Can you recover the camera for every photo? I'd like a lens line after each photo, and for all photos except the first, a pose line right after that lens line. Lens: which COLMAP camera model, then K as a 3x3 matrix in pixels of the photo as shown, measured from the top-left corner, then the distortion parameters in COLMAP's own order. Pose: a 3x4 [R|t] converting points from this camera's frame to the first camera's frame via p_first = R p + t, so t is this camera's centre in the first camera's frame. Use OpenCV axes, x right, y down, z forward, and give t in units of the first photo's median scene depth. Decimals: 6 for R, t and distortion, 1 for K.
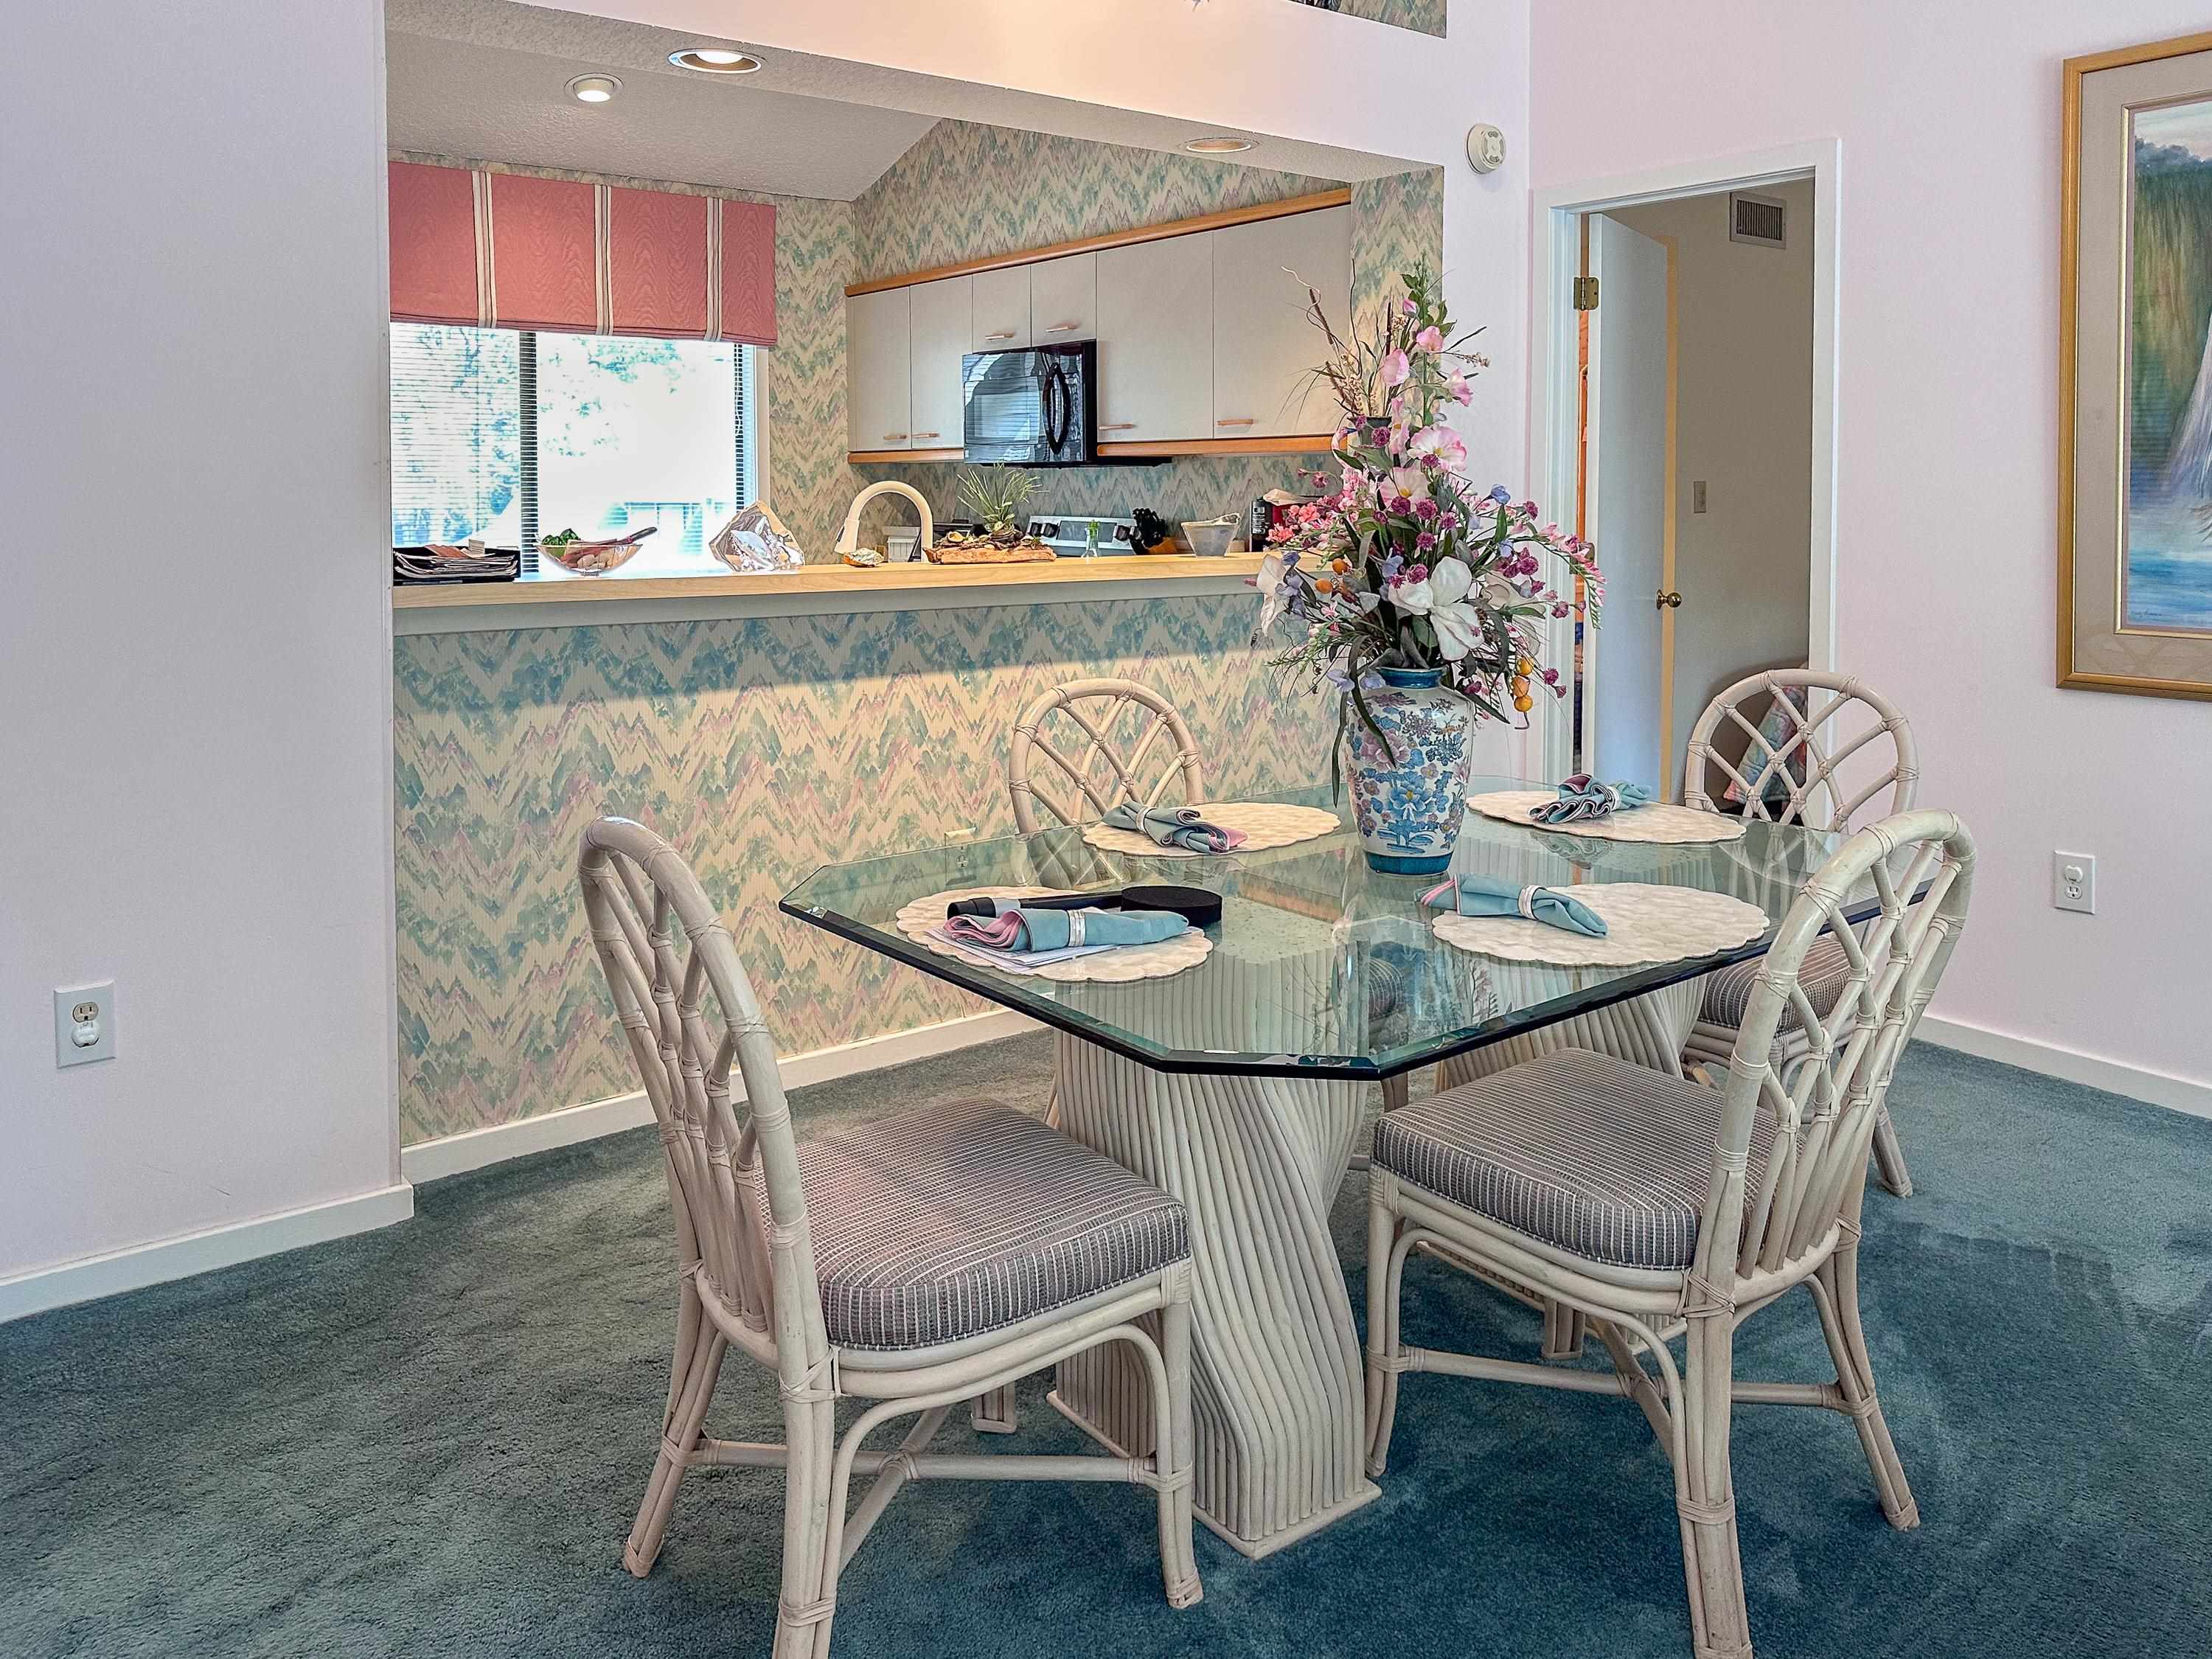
lens RADIAL K [[1639.8, 0, 1045.1], [0, 1639.8, 571.1], [0, 0, 1]] dist [0.000229, -0.003464]
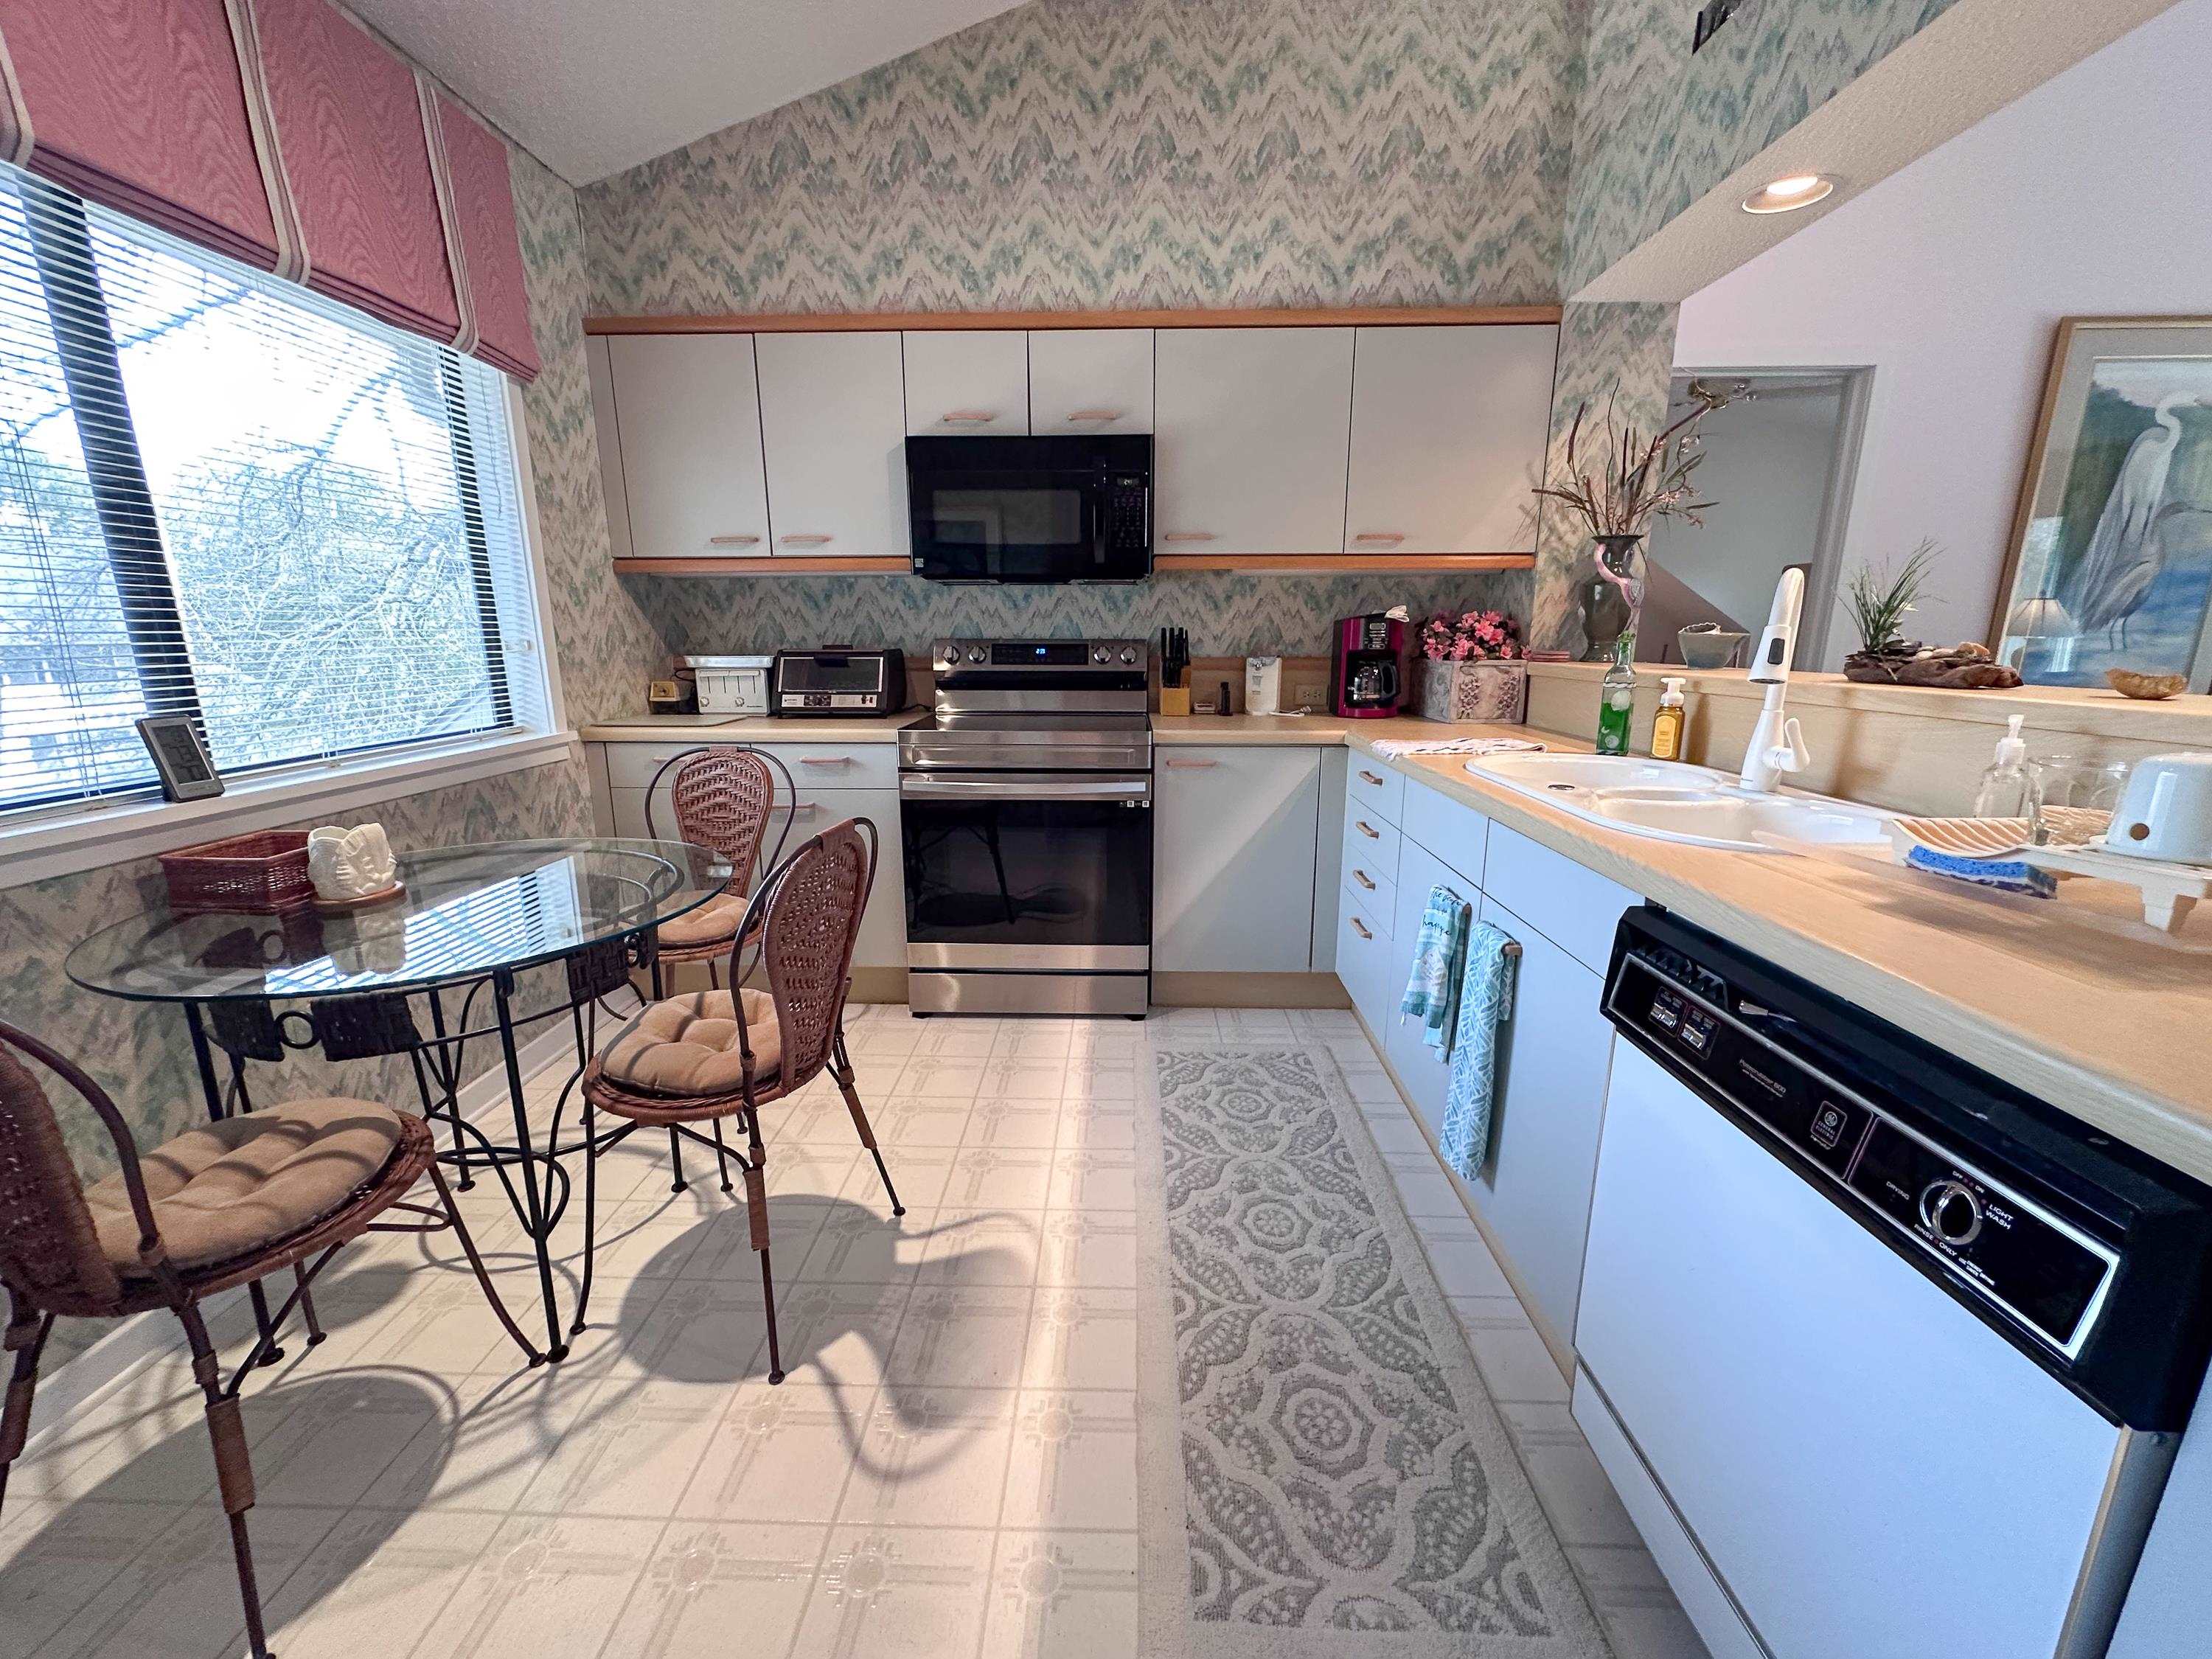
lens RADIAL K [[885.2, 0, 1095.6], [0, 885.2, 842.2], [0, 0, 1]] dist [-0.000286, 0.000604]
pose [[0.618670, -0.182275, 0.764214, -0.334346], [0.041083, 0.978889, 0.200219, -0.017448], [-0.784576, -0.092473, 0.613098, 0.586114]]
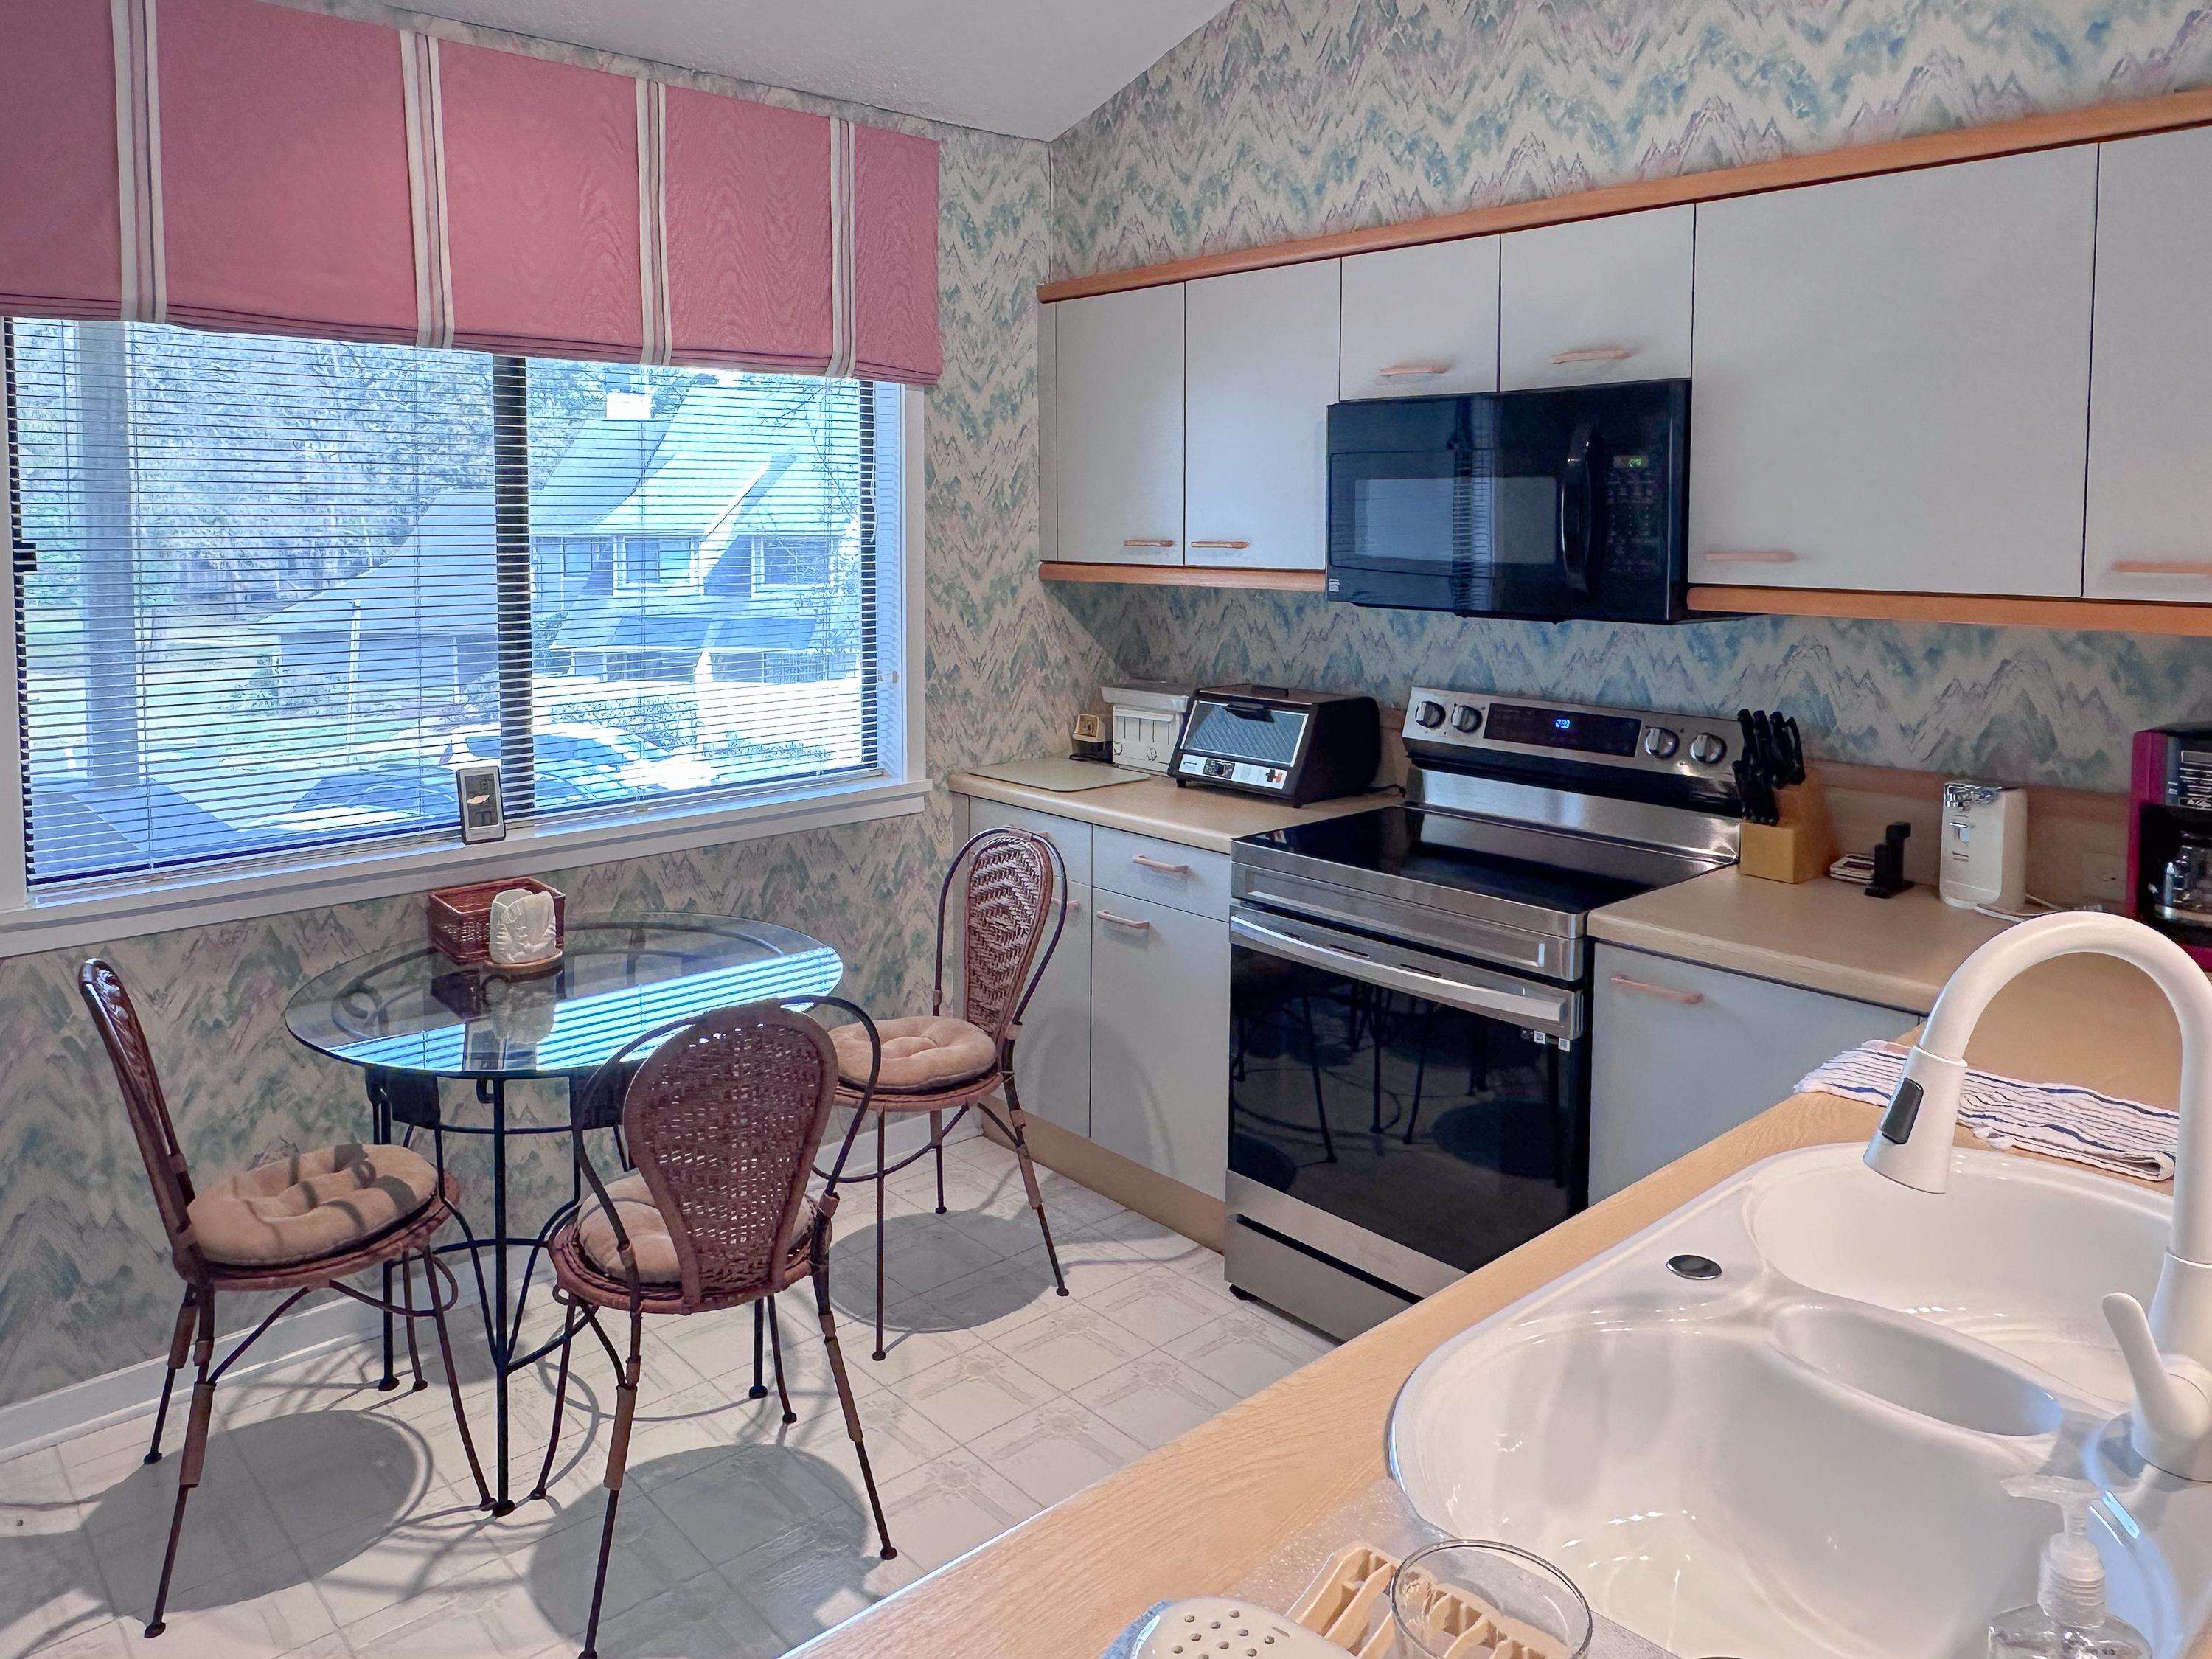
lens RADIAL K [[1550.5, 0, 1066.6], [0, 1550.5, 626.1], [0, 0, 1]] dist [-0.004491, -0.000806]
pose [[0.996365, -0.006264, 0.084957, -0.166619], [0.004491, 0.999768, 0.021045, -0.063740], [-0.085069, -0.020587, 0.996162, 0.451402]]
